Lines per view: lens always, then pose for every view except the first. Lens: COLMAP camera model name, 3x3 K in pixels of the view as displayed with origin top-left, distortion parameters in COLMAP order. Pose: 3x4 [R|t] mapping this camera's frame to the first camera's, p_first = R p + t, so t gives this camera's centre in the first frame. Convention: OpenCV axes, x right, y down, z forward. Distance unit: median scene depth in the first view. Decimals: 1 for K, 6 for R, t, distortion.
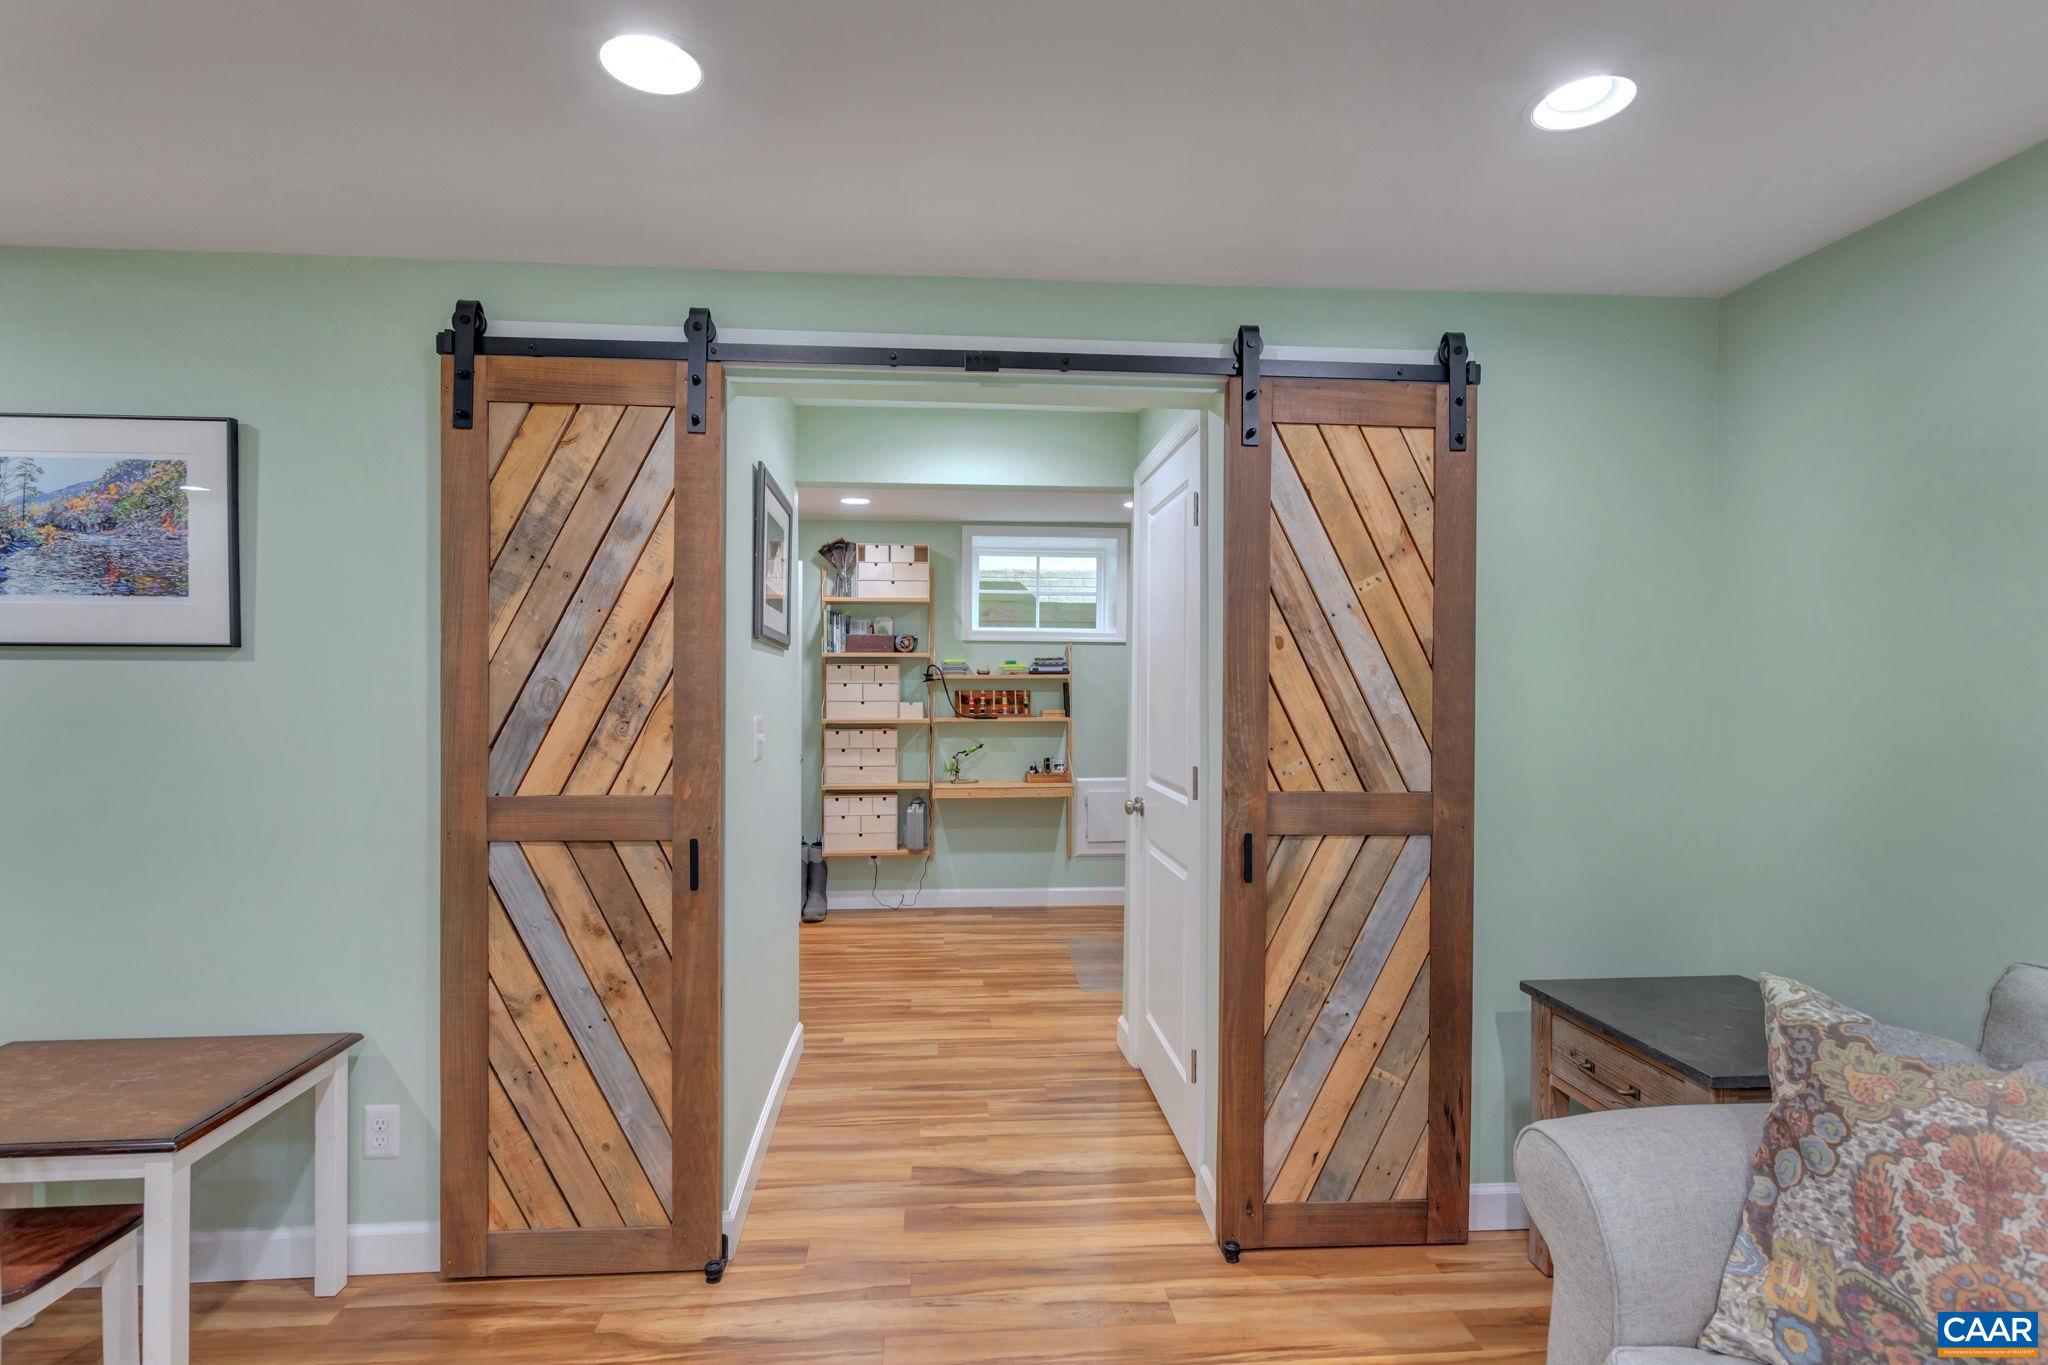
lens RADIAL K [[975.1, 0, 1025.0], [0, 975.1, 684.4], [0, 0, 1]] dist [0.006360, 0.000193]
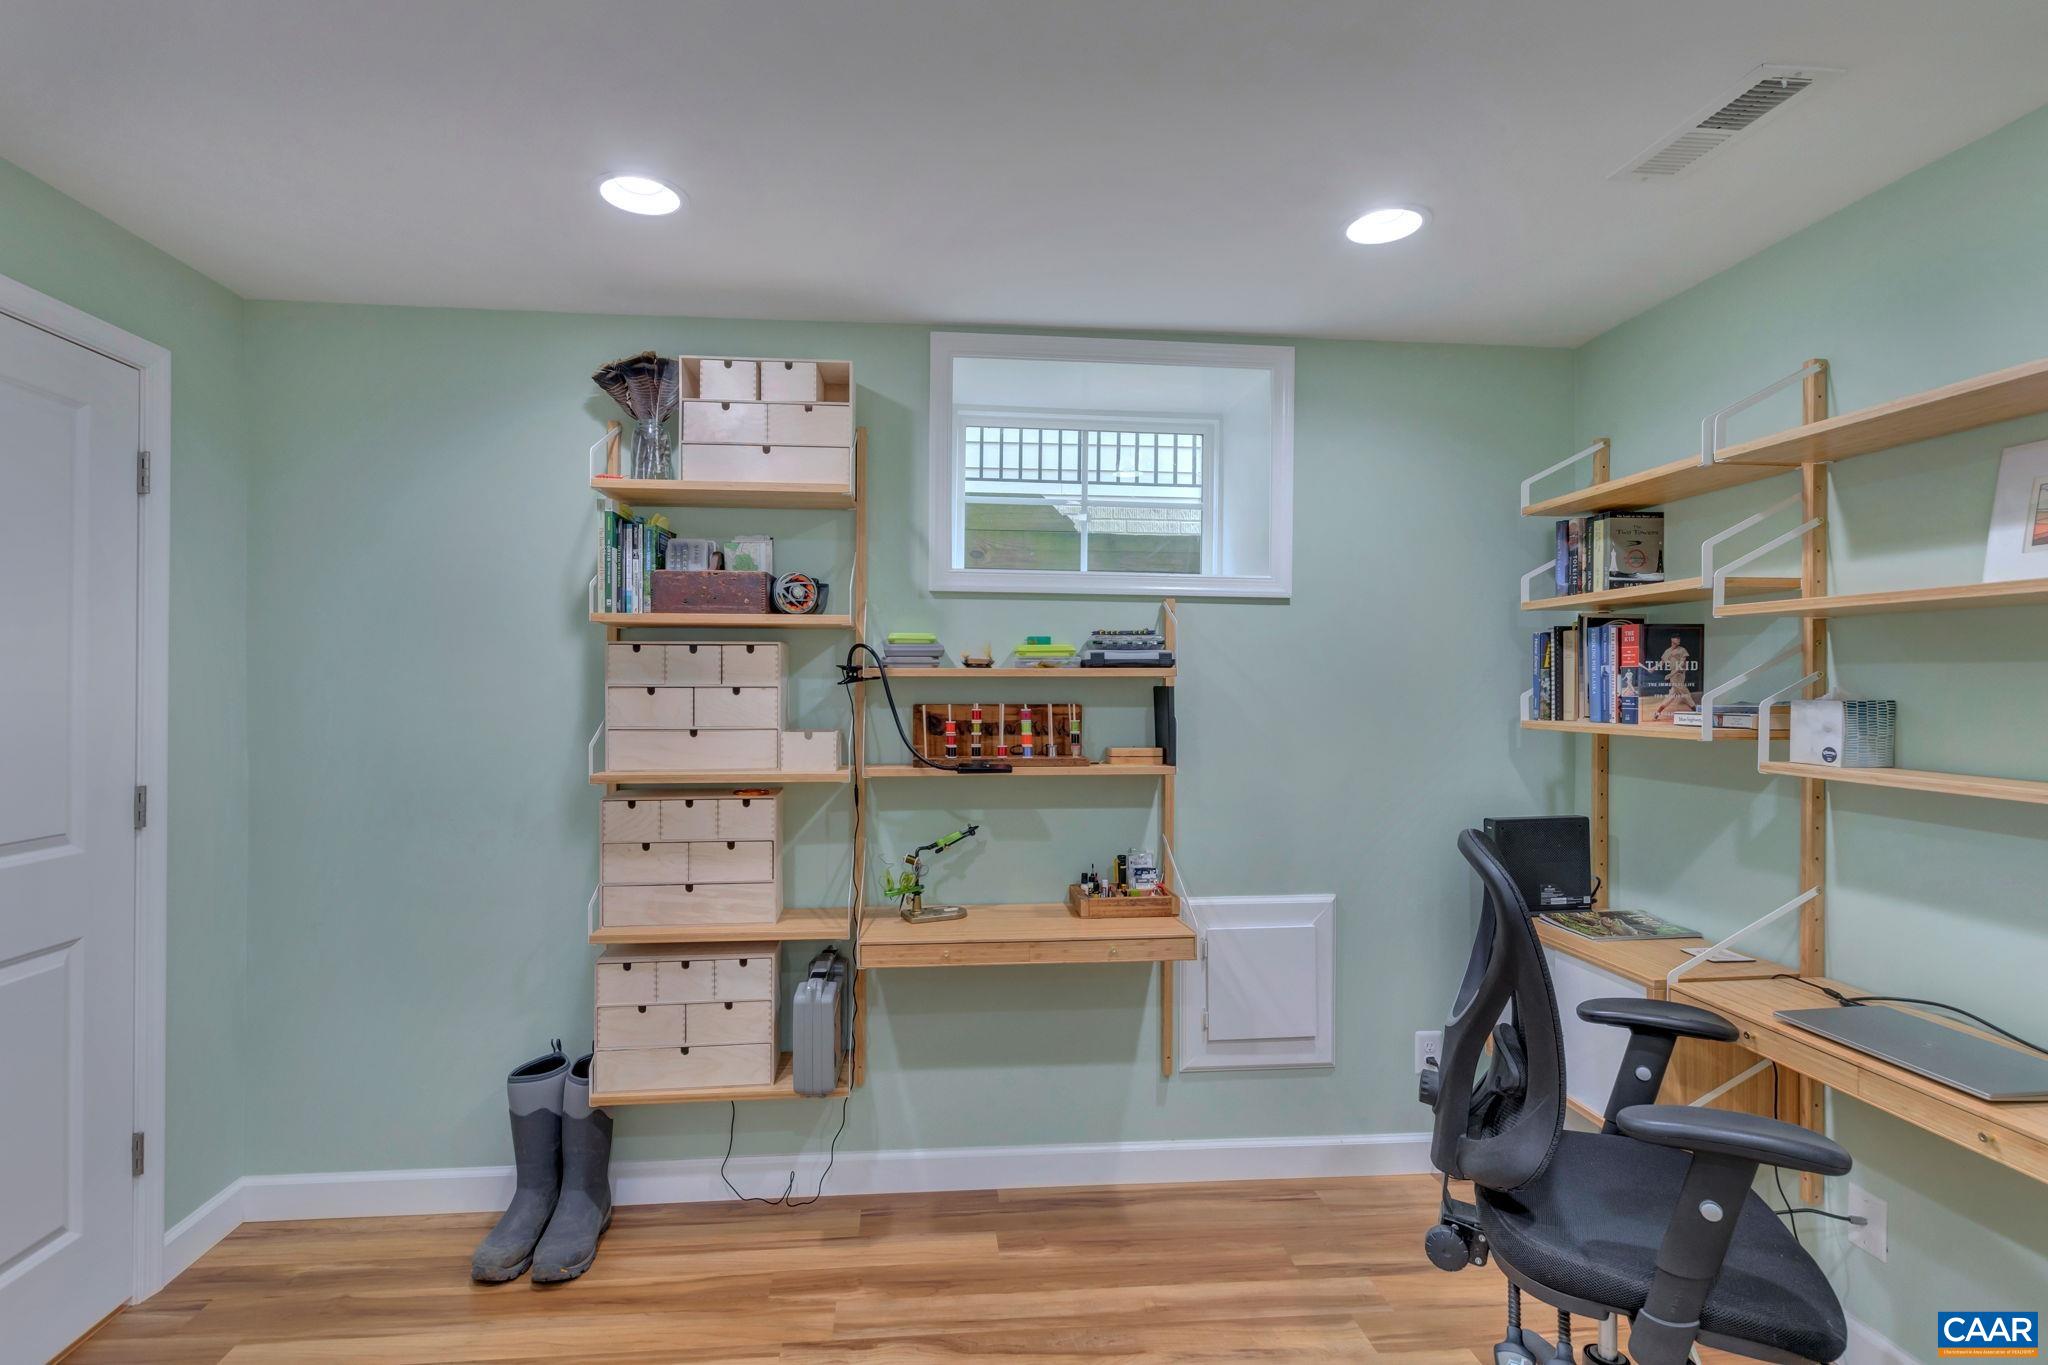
lens RADIAL K [[1005.8, 0, 1012.7], [0, 1005.8, 678.3], [0, 0, 1]] dist [0.010701, -0.003025]
pose [[0.999798, 0.001987, 0.020023, -0.037191], [-0.001778, 0.999944, -0.010448, -0.000690], [-0.020043, 0.010411, 0.999745, 0.563844]]
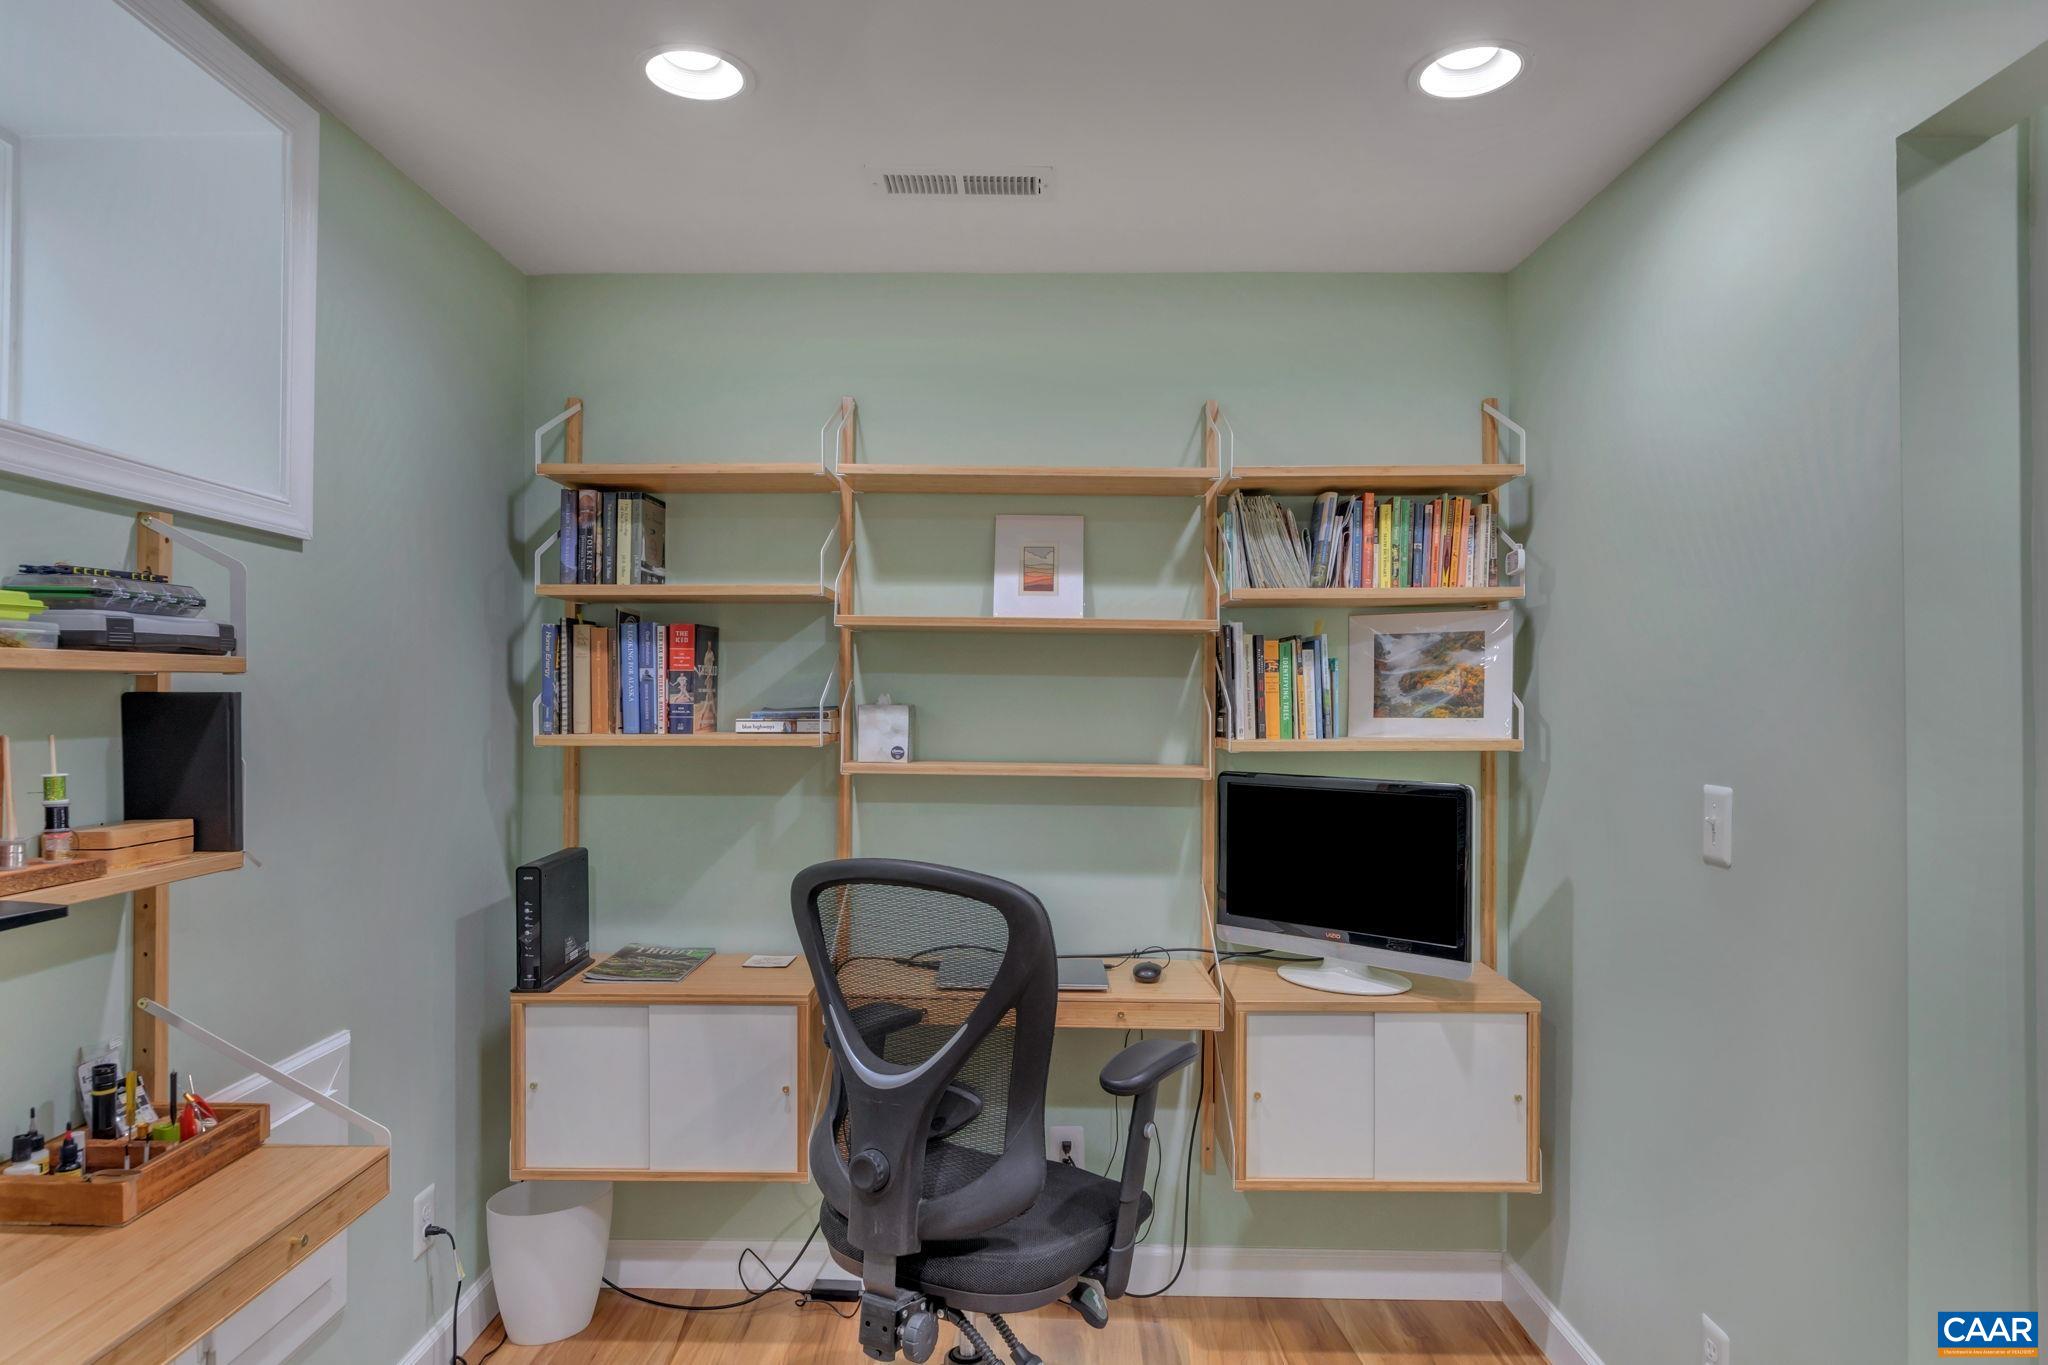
lens RADIAL K [[1201.9, 0, 1024.1], [0, 1201.9, 690.5], [0, 0, 1]] dist [0.010311, -0.000341]
pose [[0.074179, 0.002084, 0.997243, -0.219463], [-0.000726, 0.999998, -0.002035, -0.002101], [-0.997245, -0.000573, 0.074180, 0.824511]]
